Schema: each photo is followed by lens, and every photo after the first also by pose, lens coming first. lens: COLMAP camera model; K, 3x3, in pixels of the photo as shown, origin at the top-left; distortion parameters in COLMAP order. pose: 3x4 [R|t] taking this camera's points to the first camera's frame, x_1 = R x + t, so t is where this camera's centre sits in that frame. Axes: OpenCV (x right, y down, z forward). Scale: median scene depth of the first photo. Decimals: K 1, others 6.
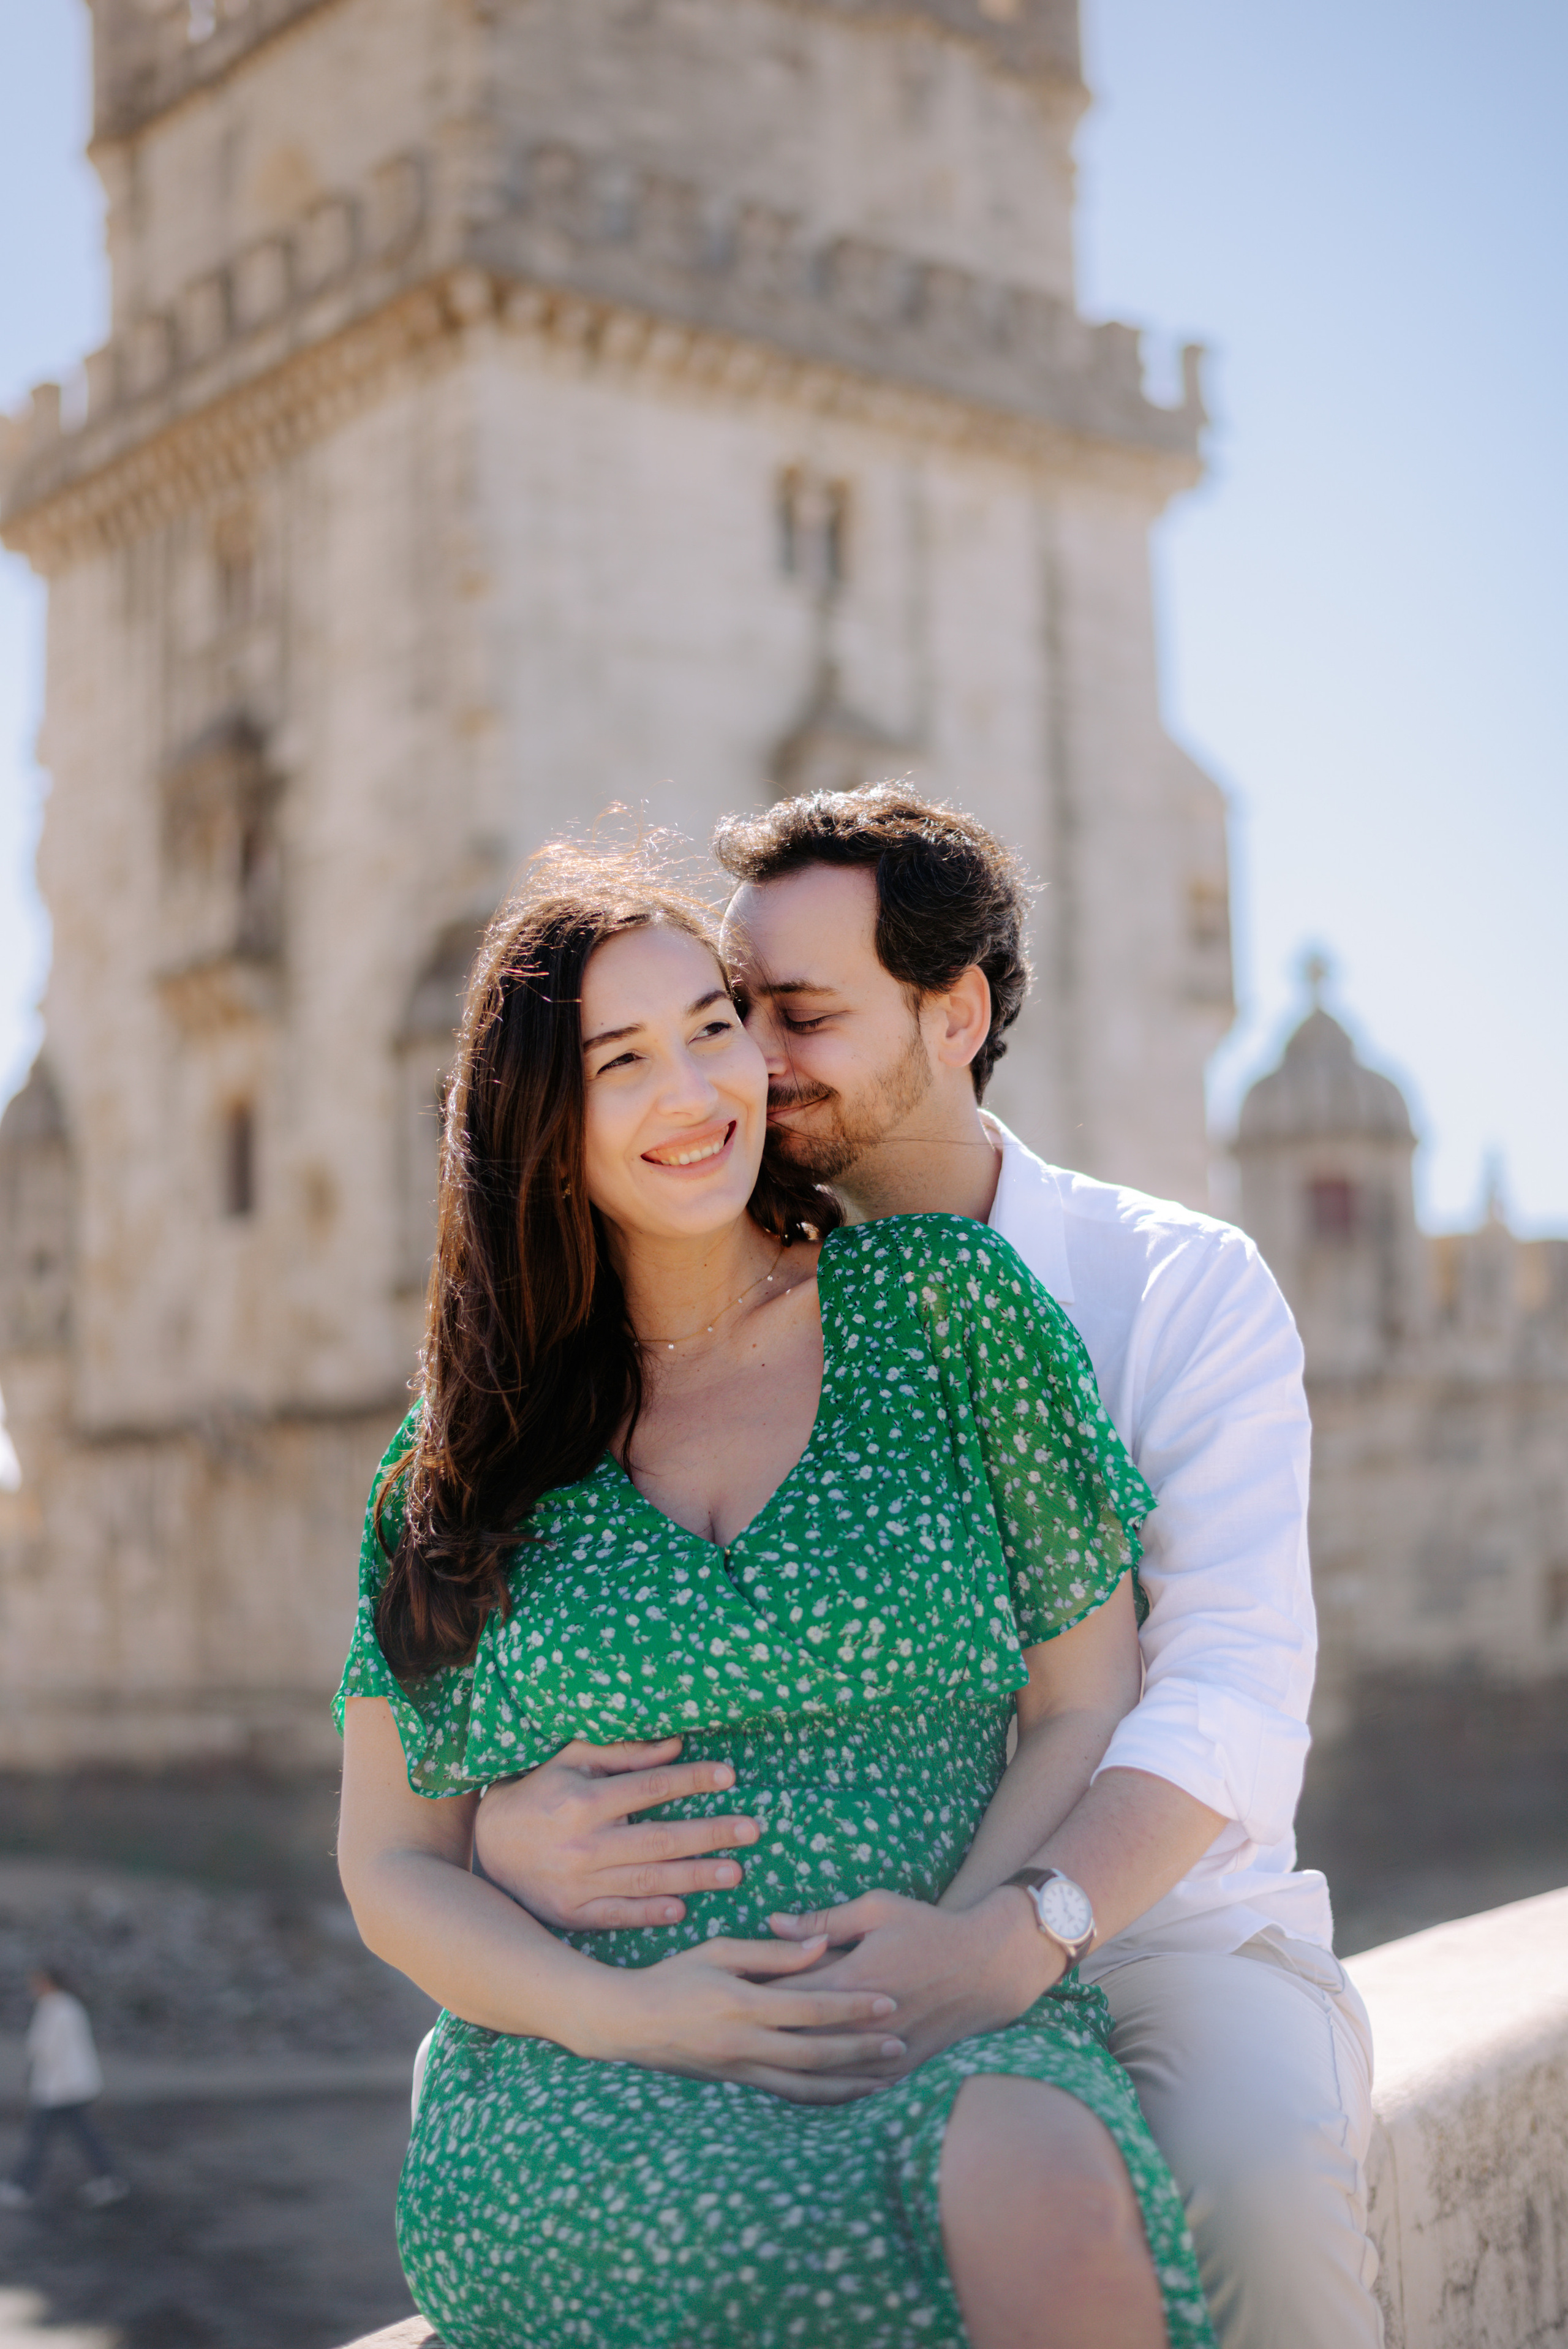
lens RADIAL K [[3518.4, 0, 793.2], [0, 3518.4, 1130.0], [0, 0, 1]] dist [0.029307, 0.037768]
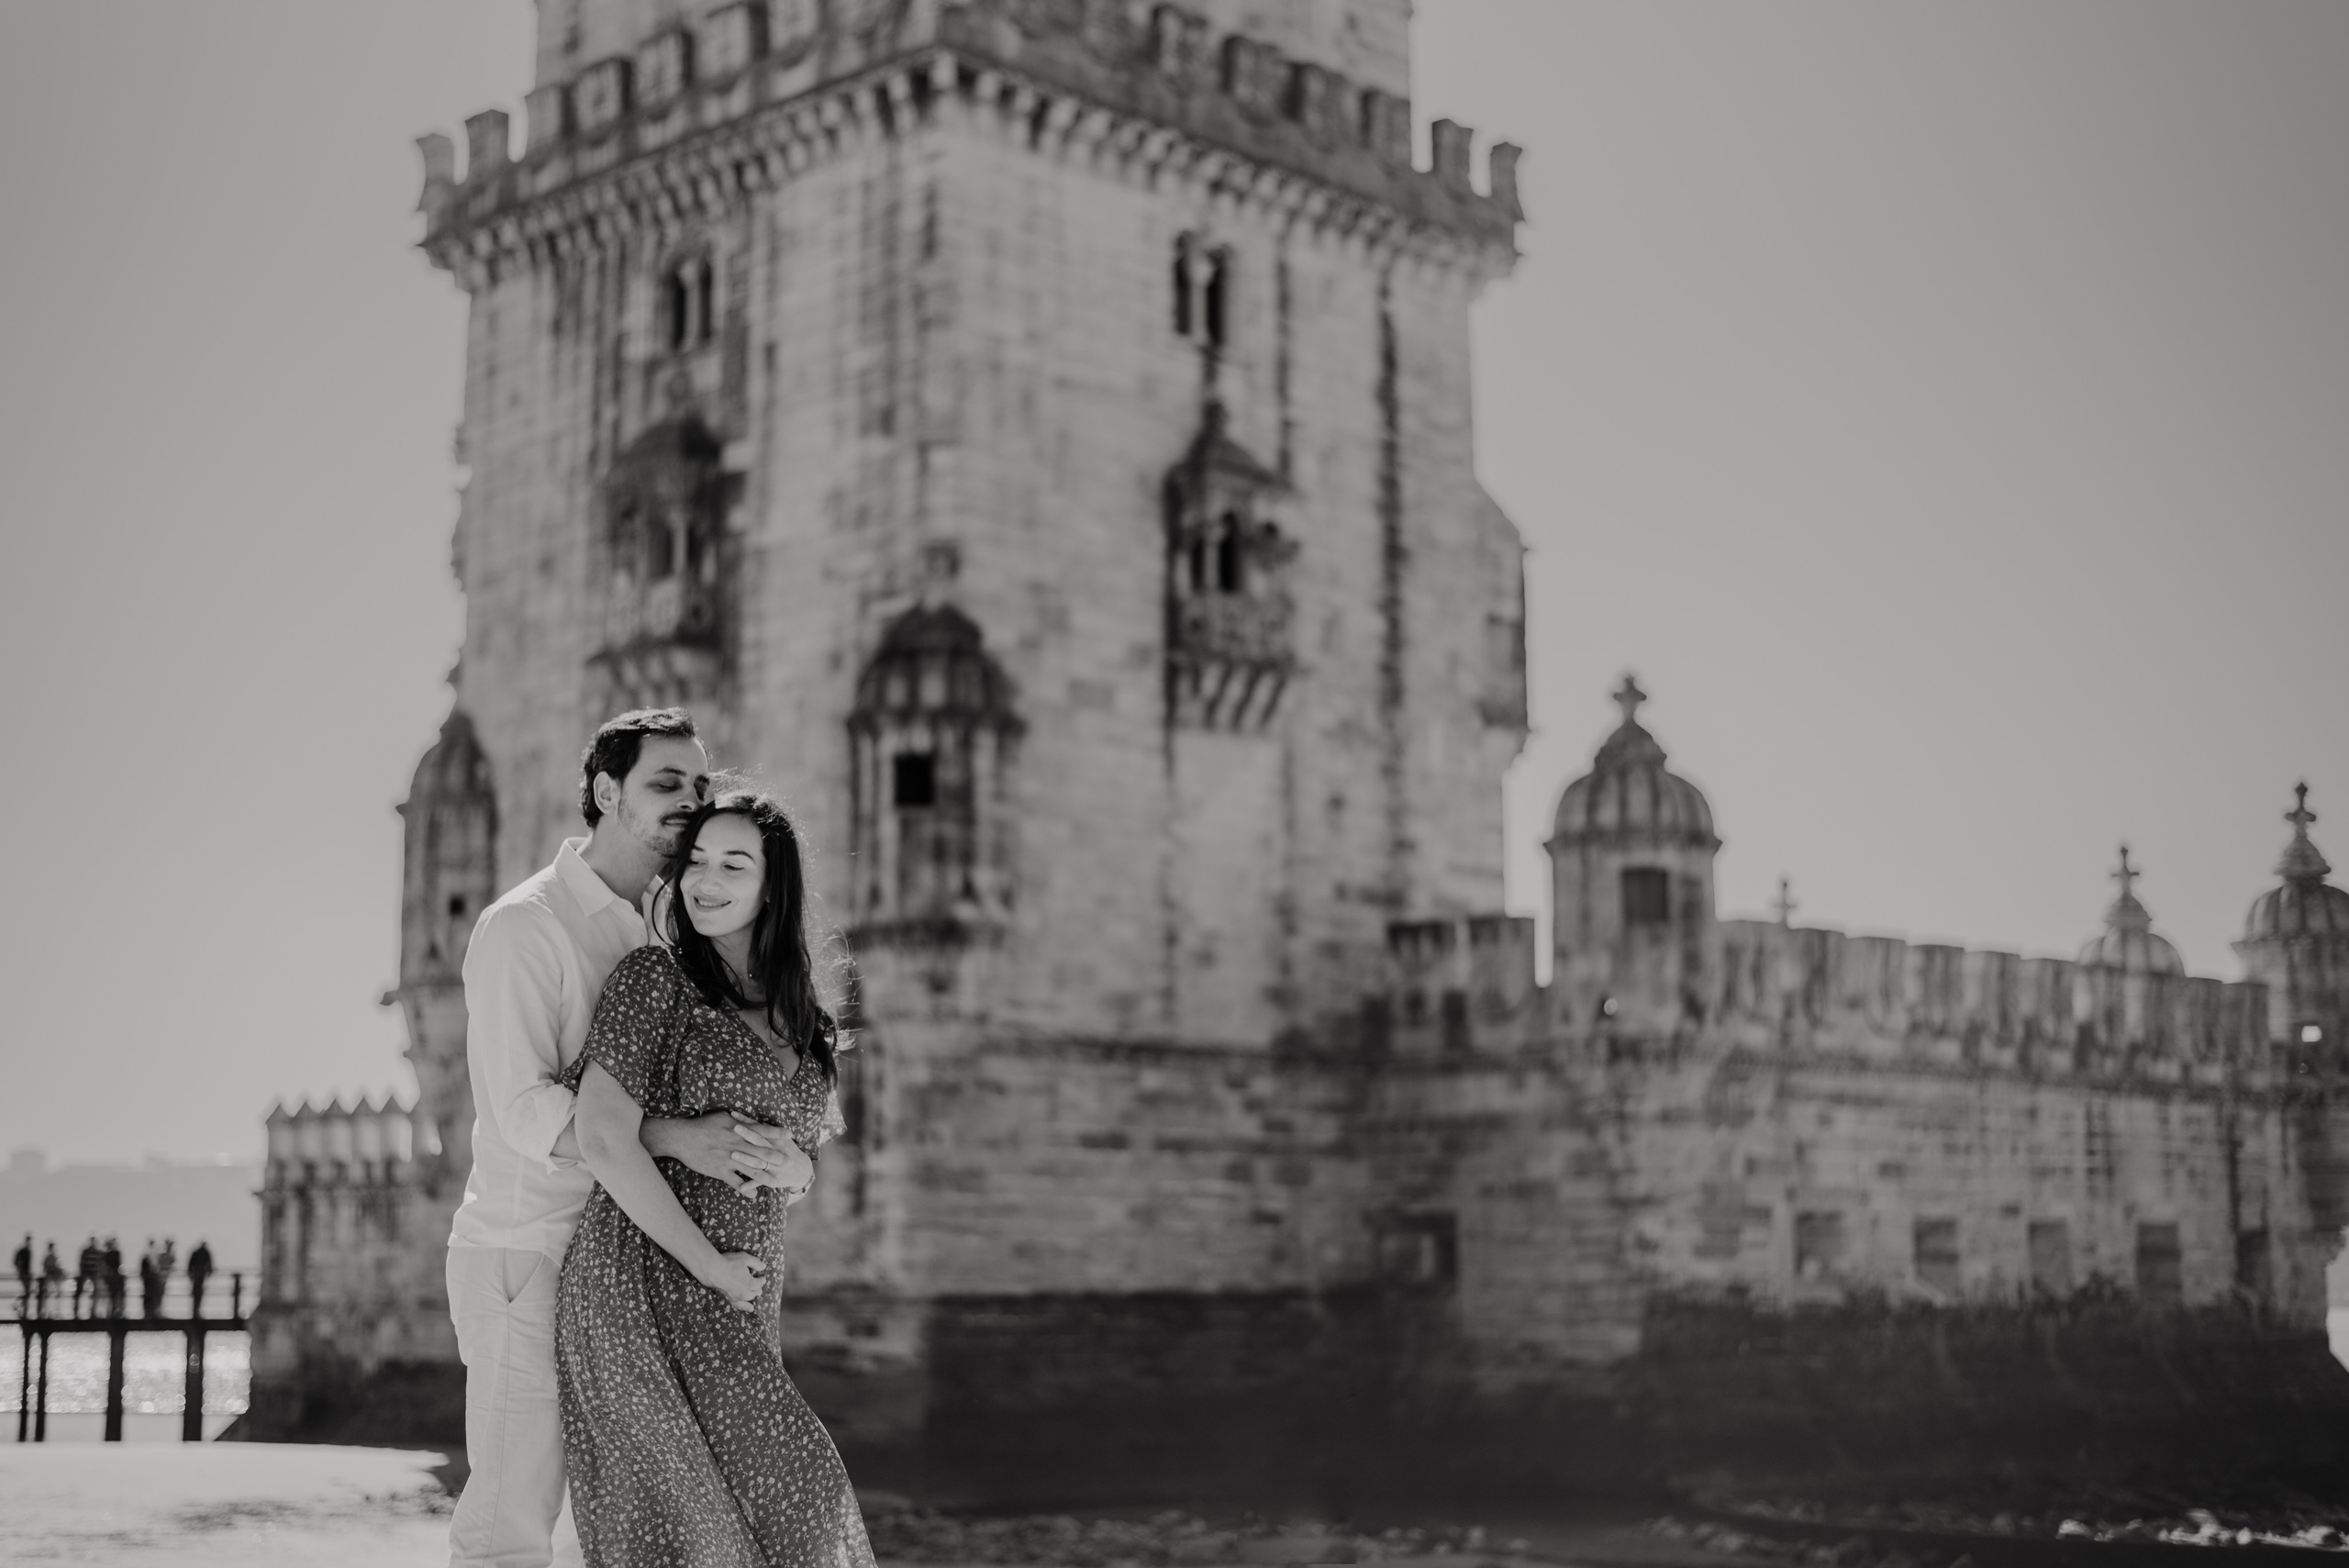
lens RADIAL K [[3409.7, 0, 1168.4], [0, 3409.7, 793.7], [0, 0, 1]] dist [0.014505, -0.034509]
pose [[0.992028, 0.043677, 0.118203, -0.128375], [-0.041797, 0.998958, -0.018334, 0.013441], [-0.118881, 0.013247, 0.992820, -0.096195]]
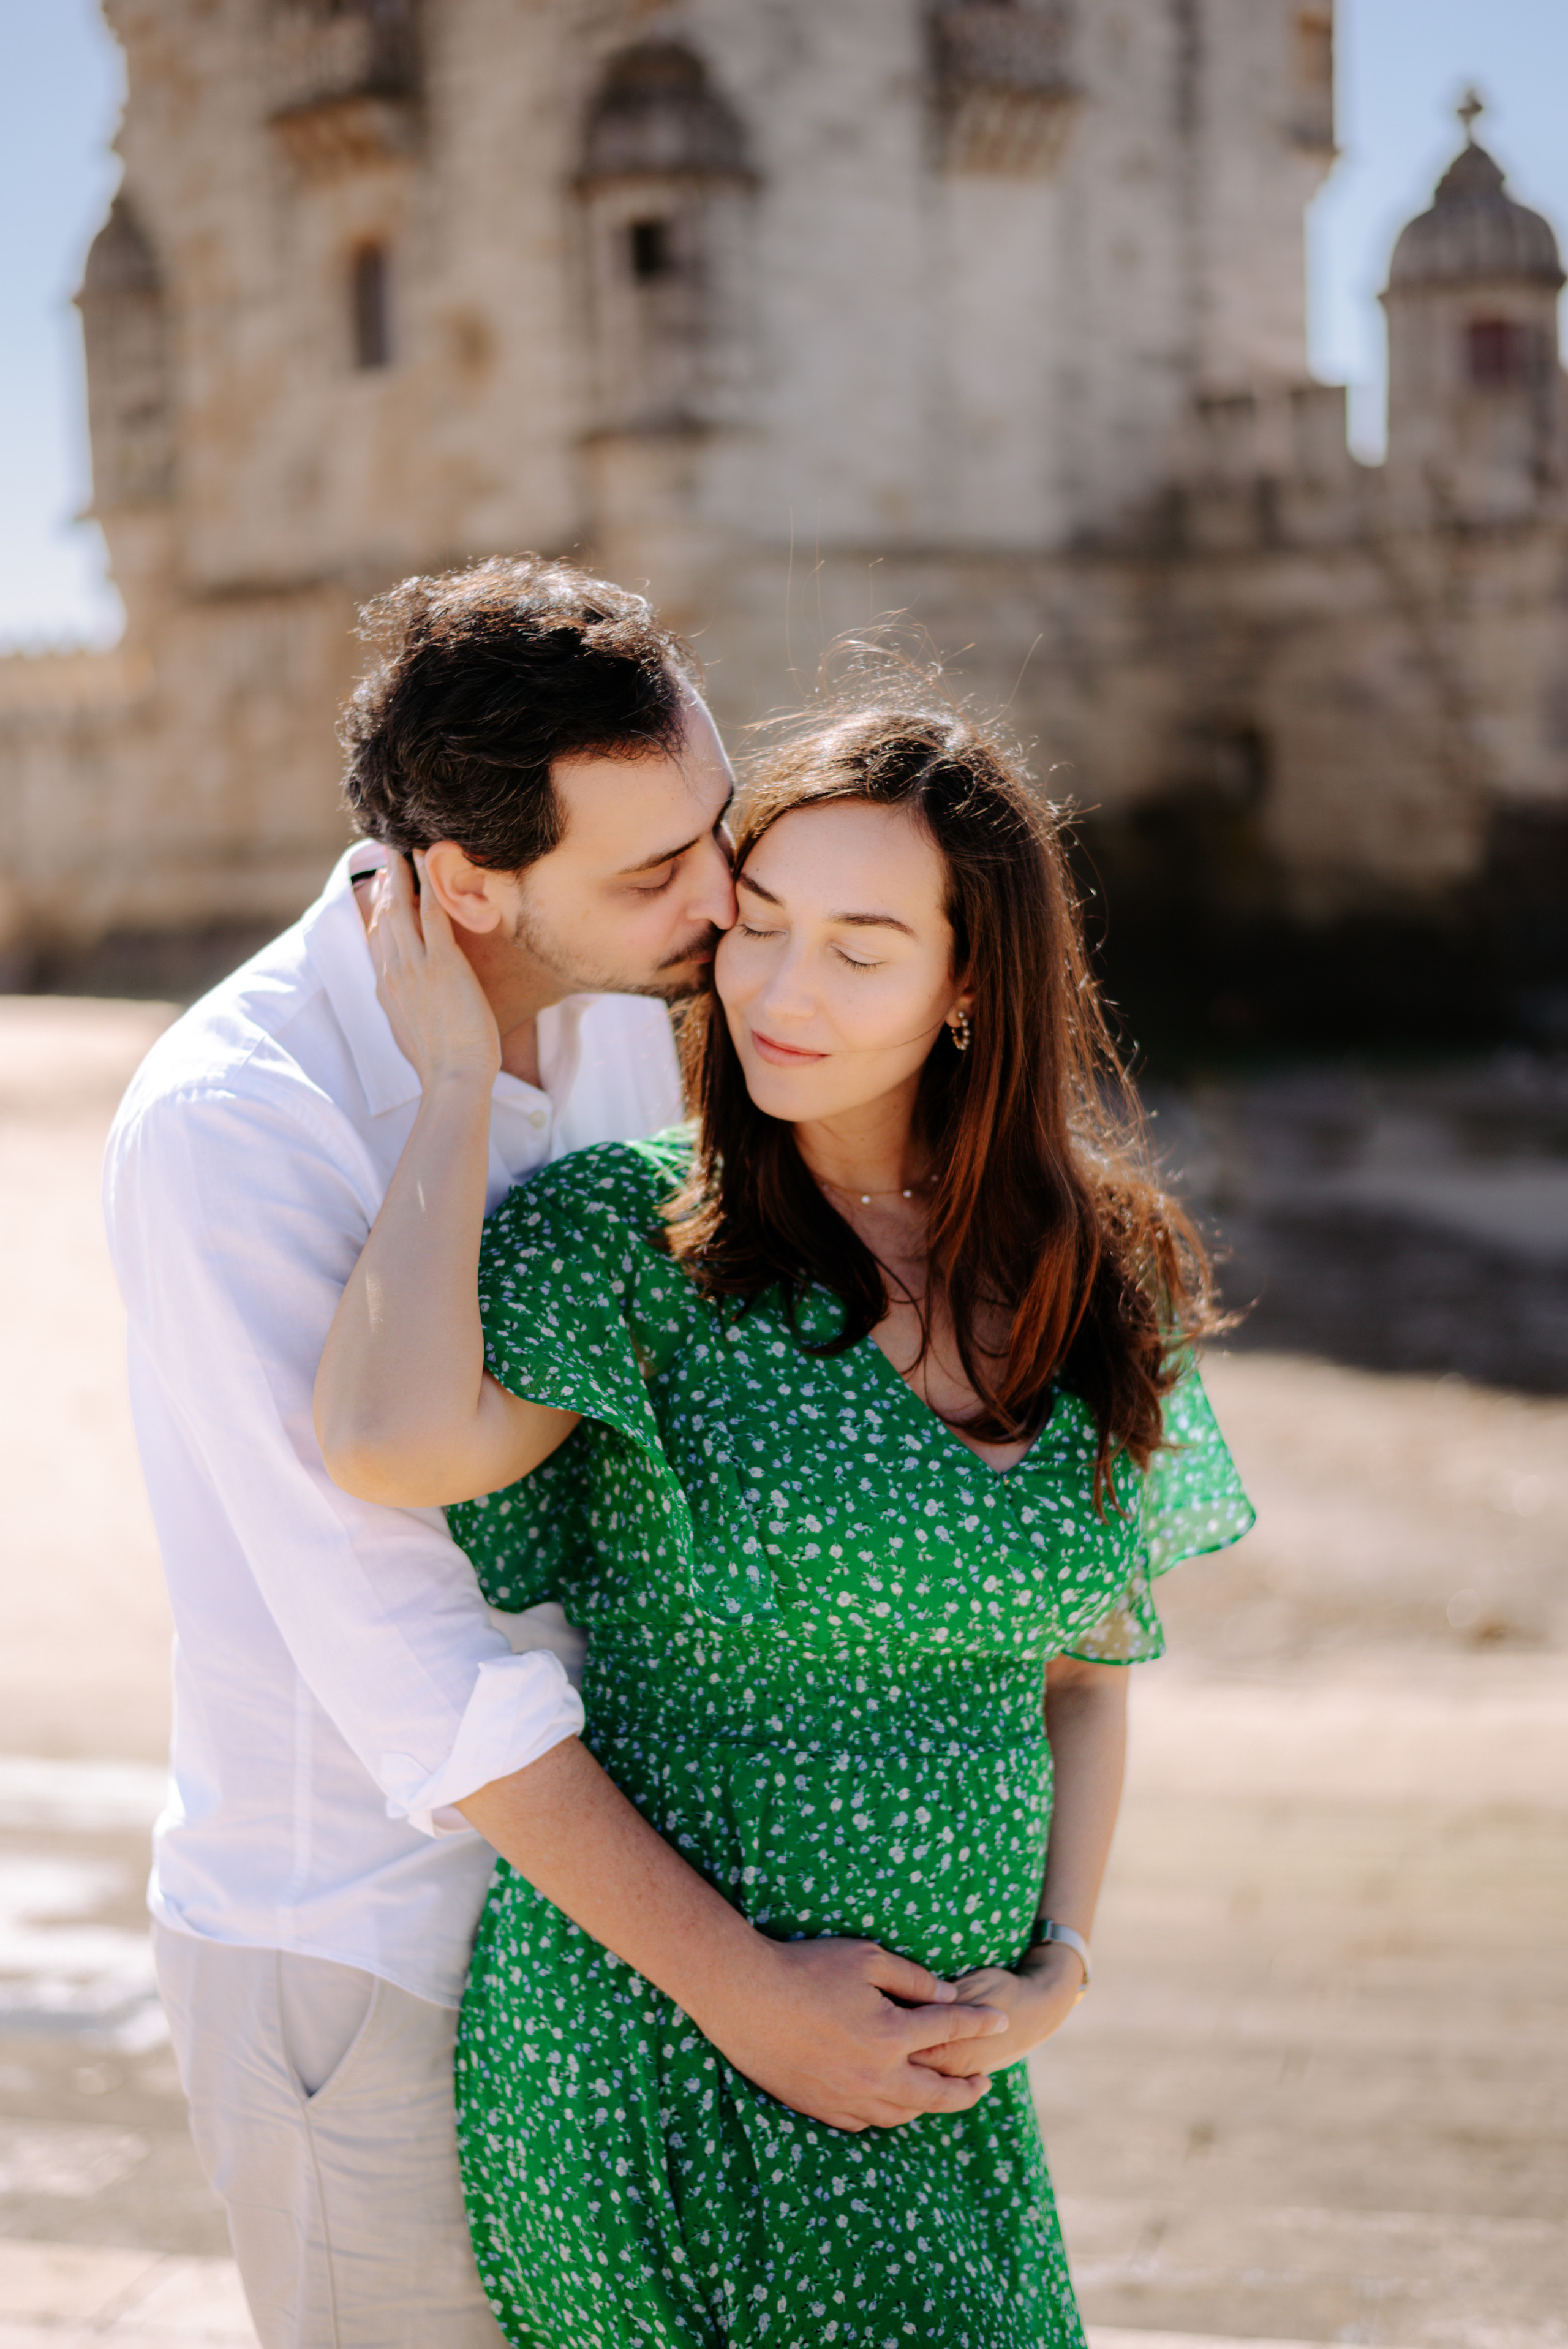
lens RADIAL K [[3539.9, 0, 784.0], [0, 3539.9, 1246.4], [0, 0, 1]] dist [-0.001368, -0.000282]
pose [[0.996068, -0.022406, 0.085714, -0.132012], [-0.000406, 0.966328, 0.257312, 0.007767], [-0.088593, -0.256335, 0.962520, -0.031466]]
